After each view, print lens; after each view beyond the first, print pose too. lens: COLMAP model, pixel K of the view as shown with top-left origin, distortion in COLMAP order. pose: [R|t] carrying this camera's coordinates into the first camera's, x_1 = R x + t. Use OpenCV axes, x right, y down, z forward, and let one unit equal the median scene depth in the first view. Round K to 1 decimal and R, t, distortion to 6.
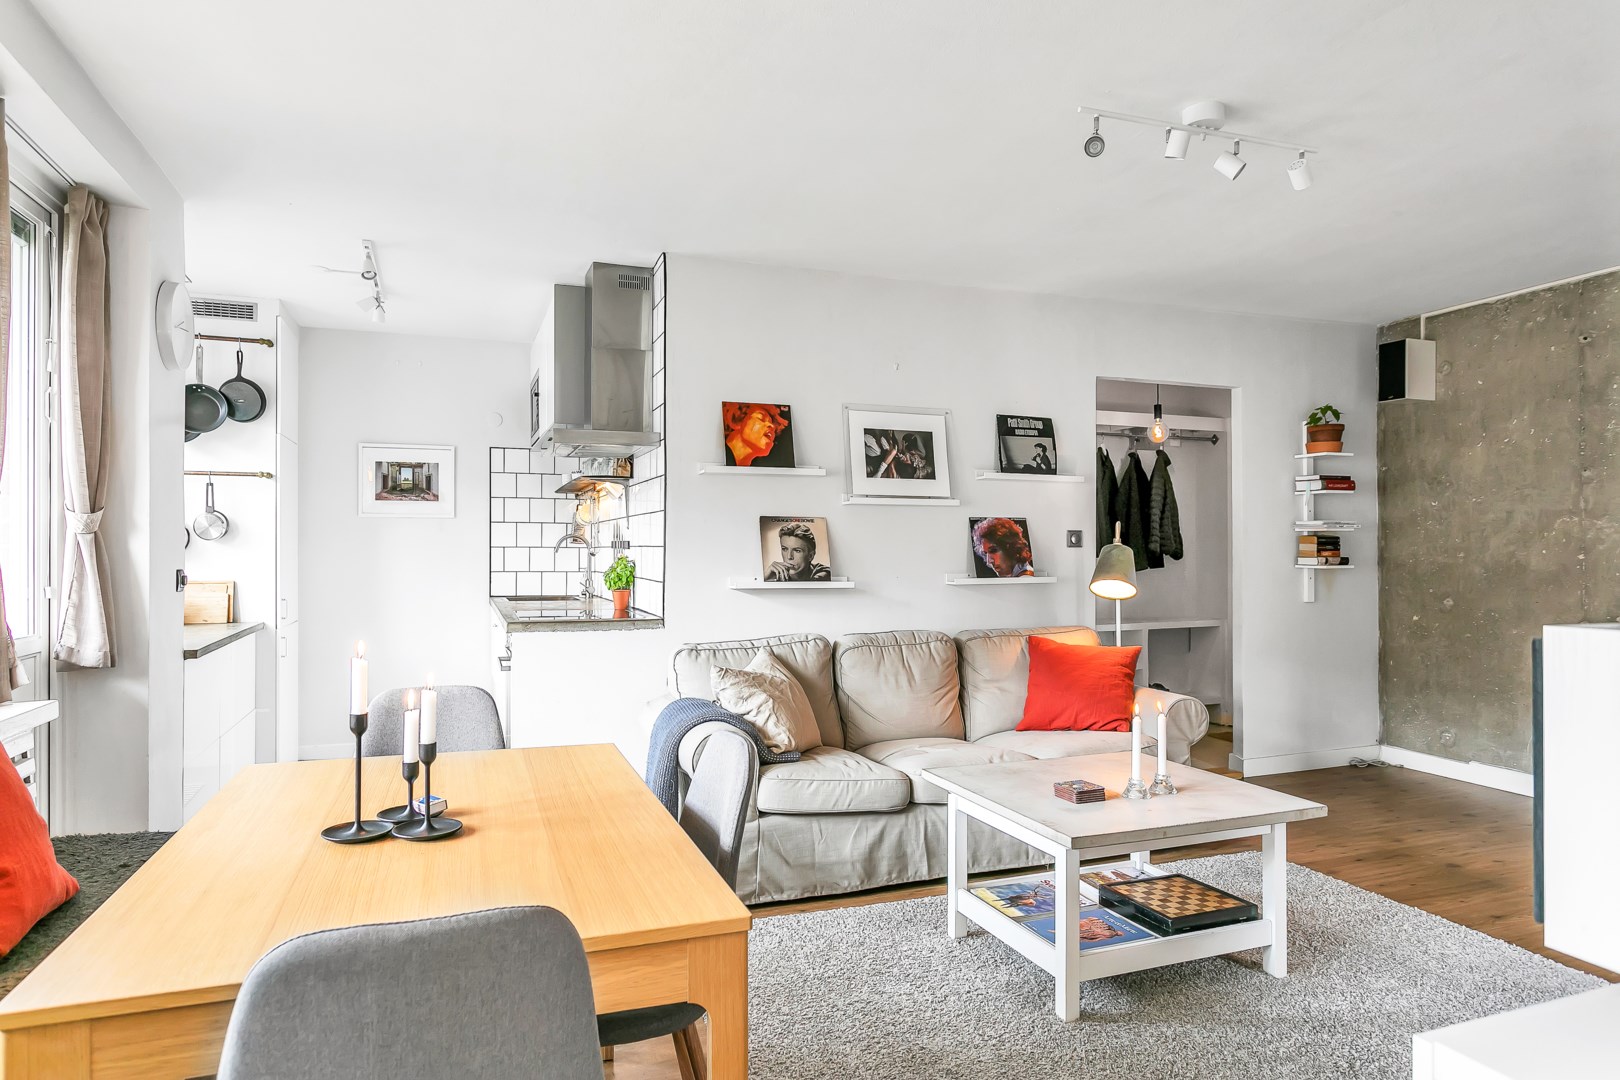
lens RADIAL K [[946.1, 0, 795.4], [0, 946.1, 548.3], [0, 0, 1]] dist [-0.016419, 0.011236]
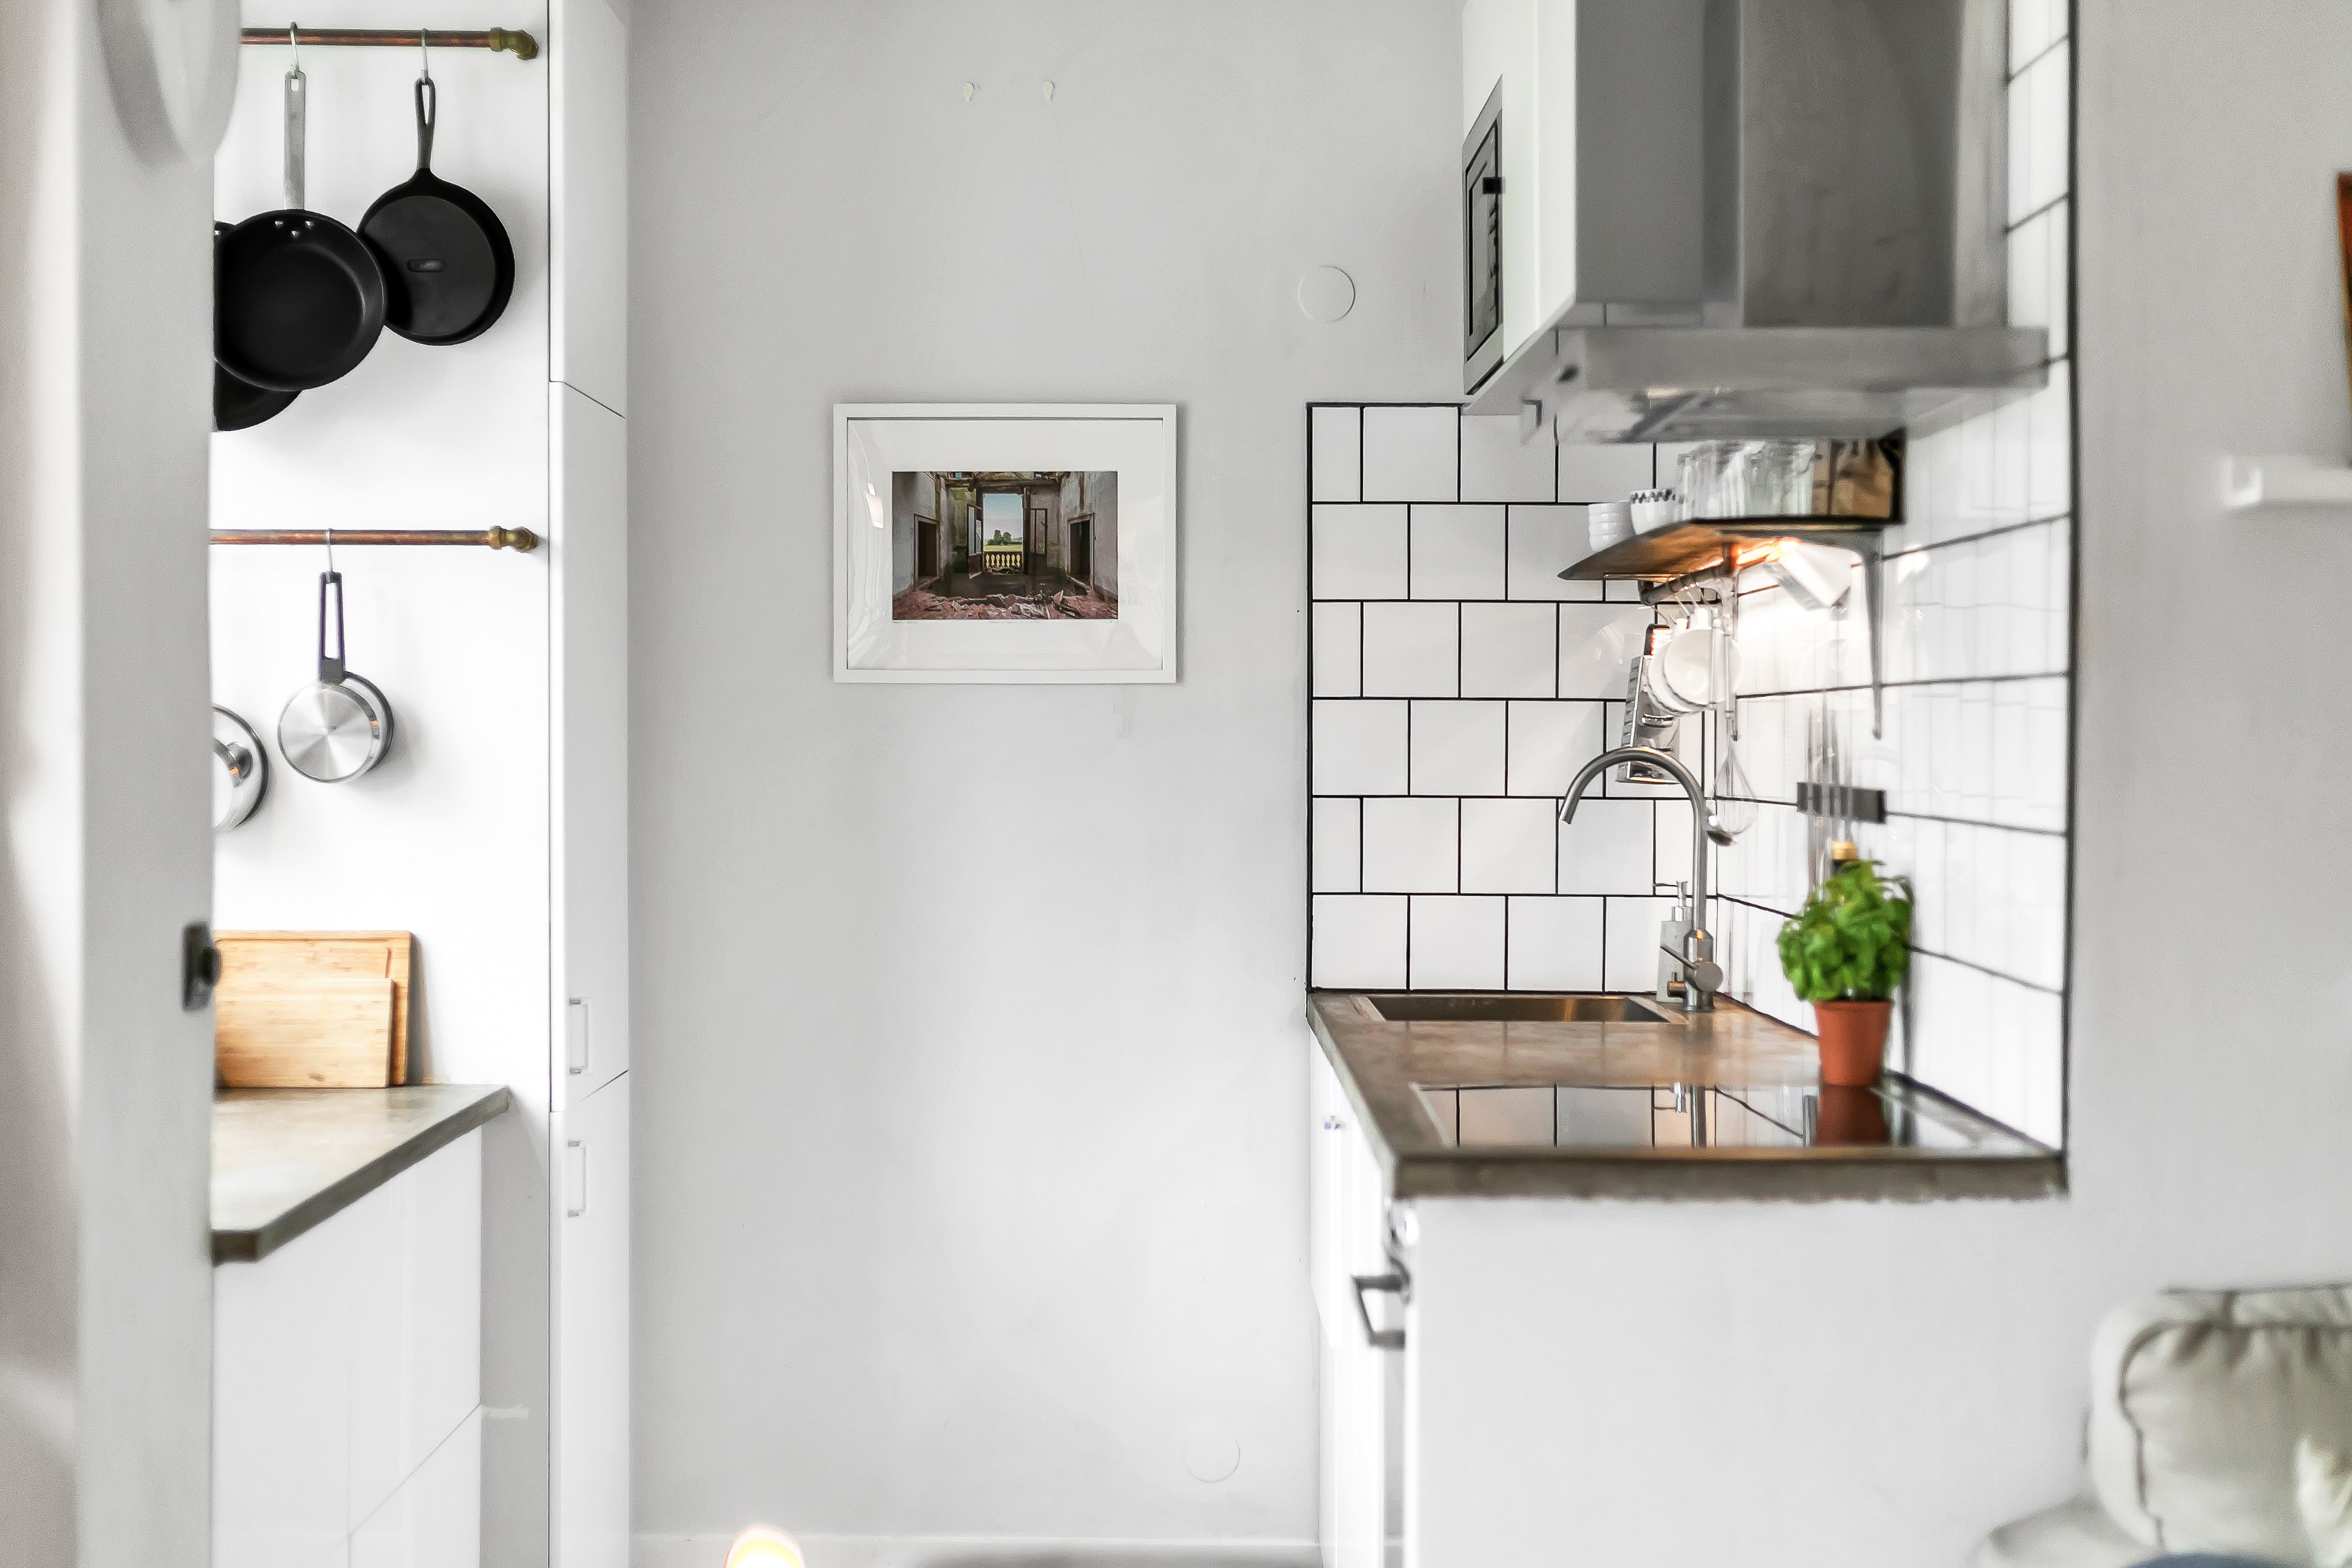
lens RADIAL K [[3488.1, 0, 1192.3], [0, 3488.1, 772.7], [0, 0, 1]] dist [0.004139, 0.000000]
pose [[0.943575, 0.002895, -0.331146, -0.052259], [0.000807, 0.999939, 0.011040, -0.022530], [0.331157, -0.010685, 0.943515, 0.129630]]
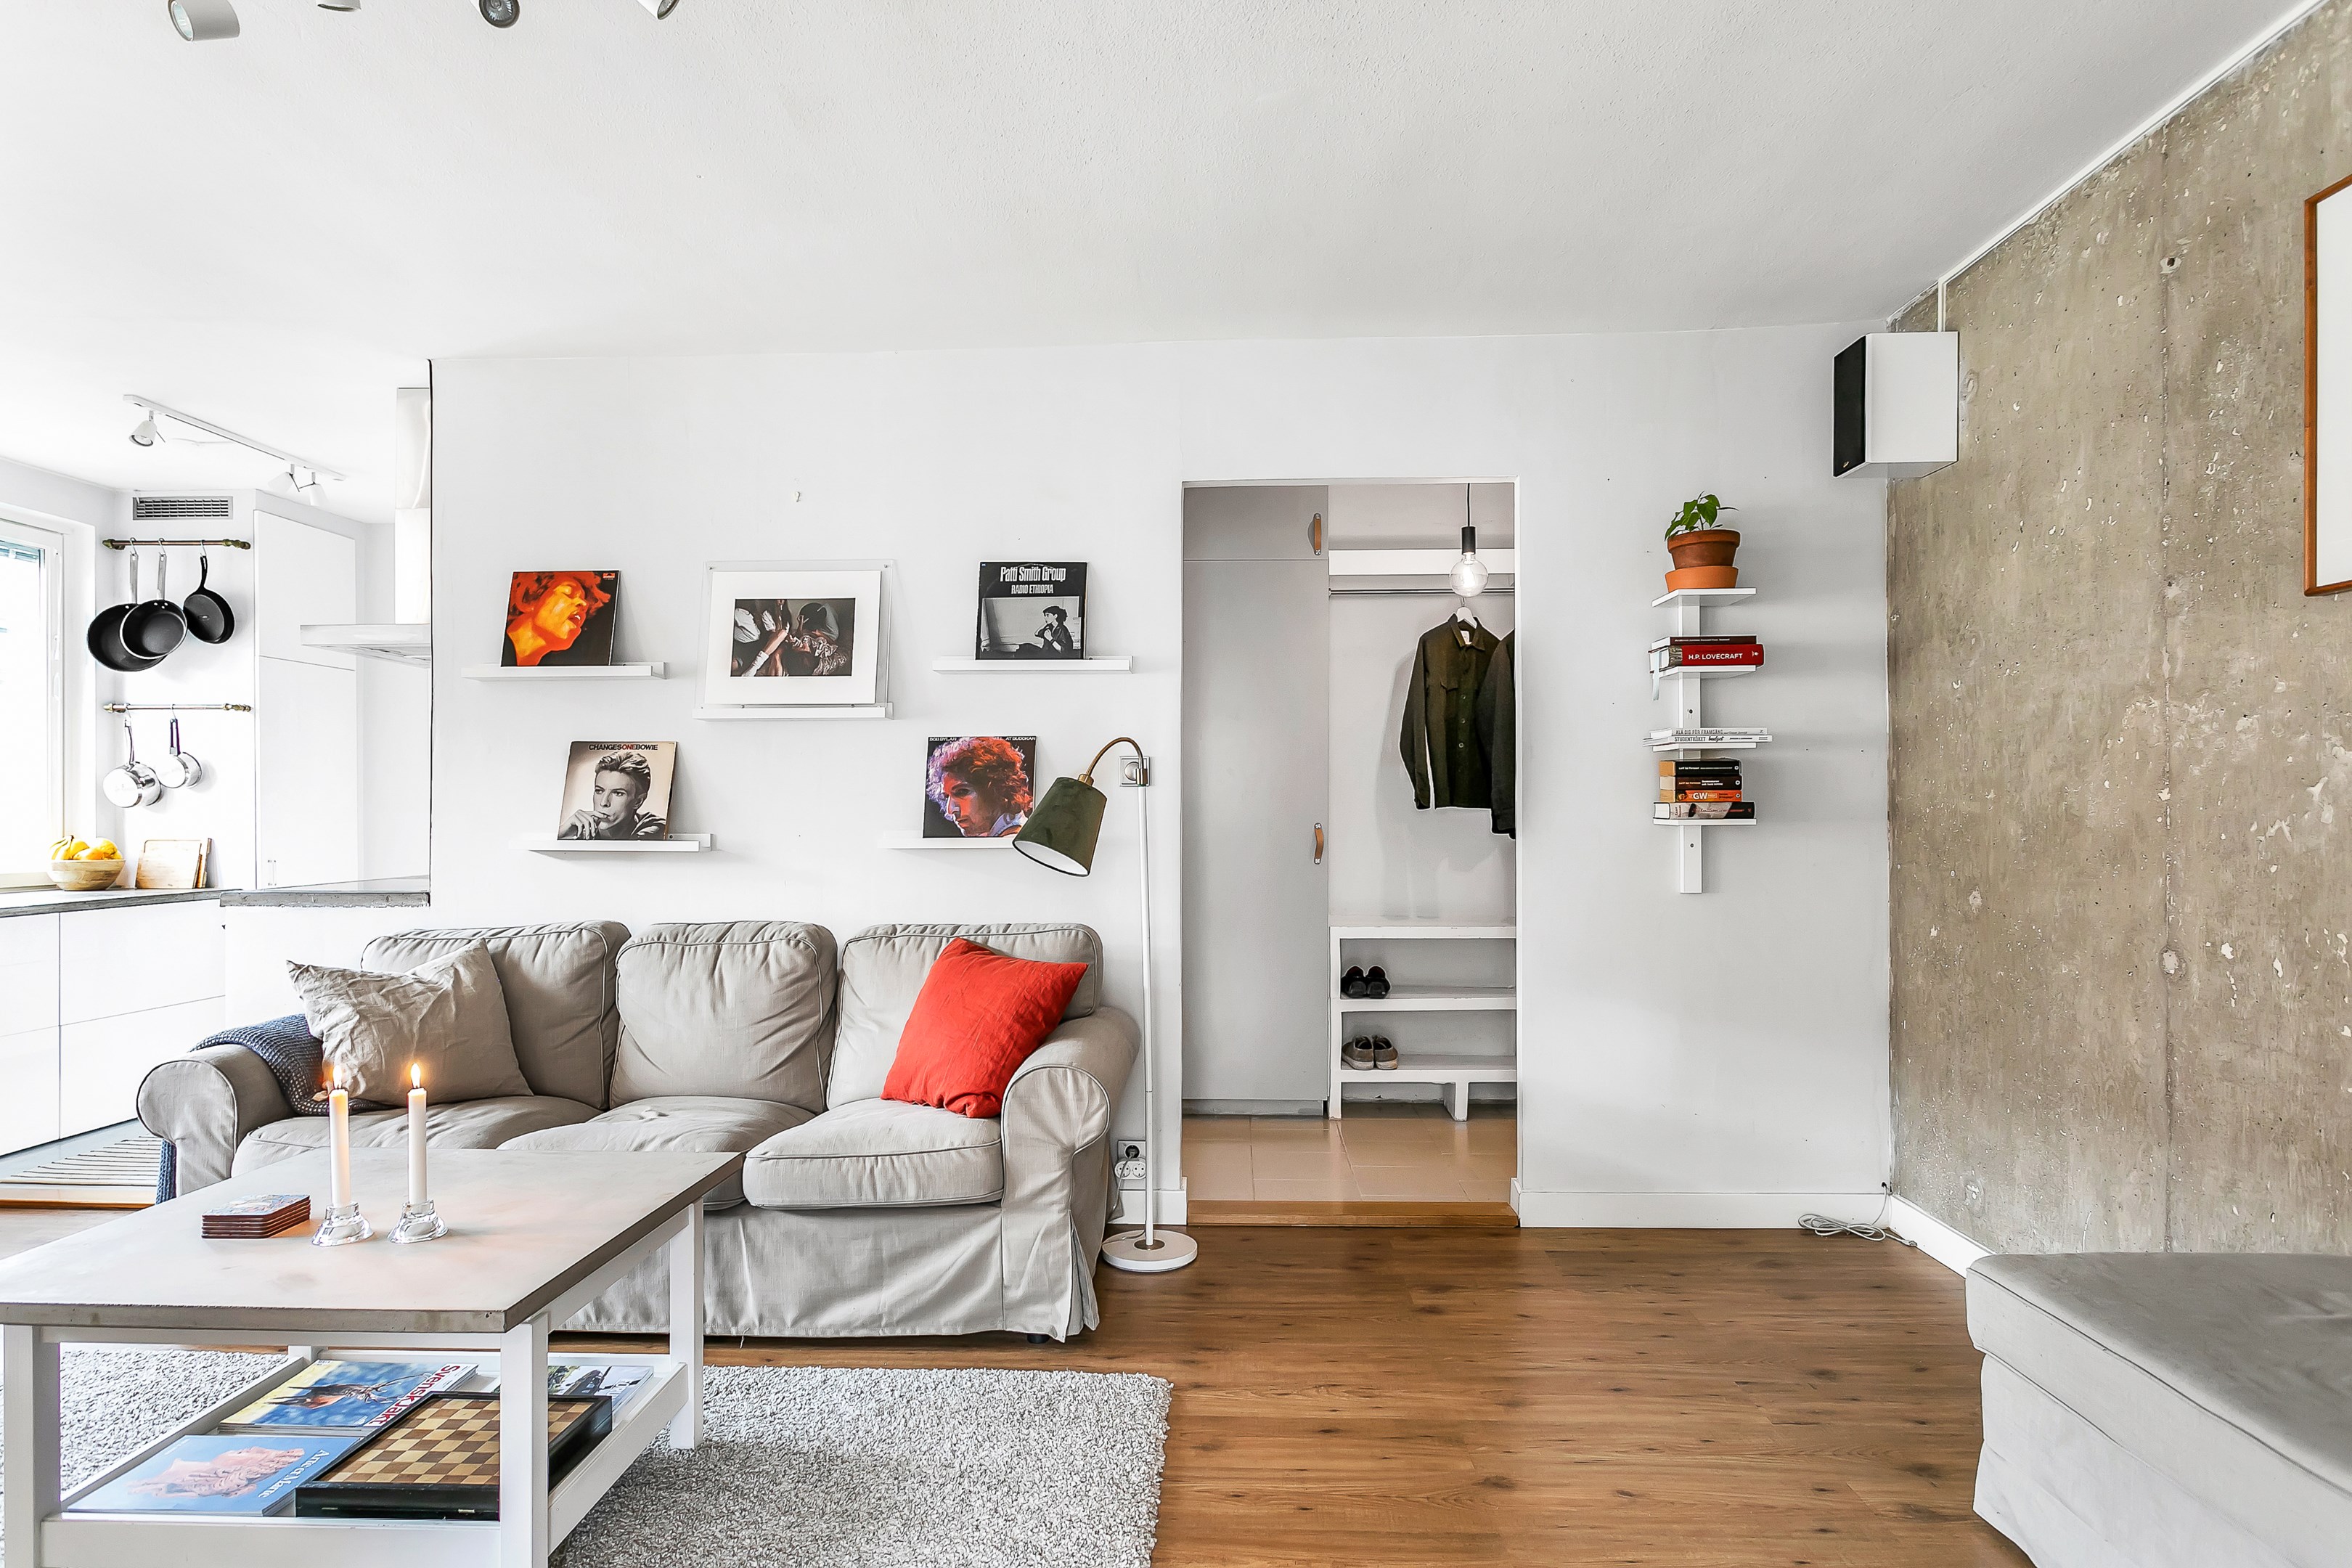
lens RADIAL K [[1276.2, 0, 1155.5], [0, 1276.2, 818.5], [0, 0, 1]] dist [-0.002075, 0.002563]
pose [[0.923401, -0.000576, -0.383836, 0.607486], [0.002736, 0.999983, 0.005081, 0.014672], [0.383827, -0.005742, 0.923387, 0.296476]]
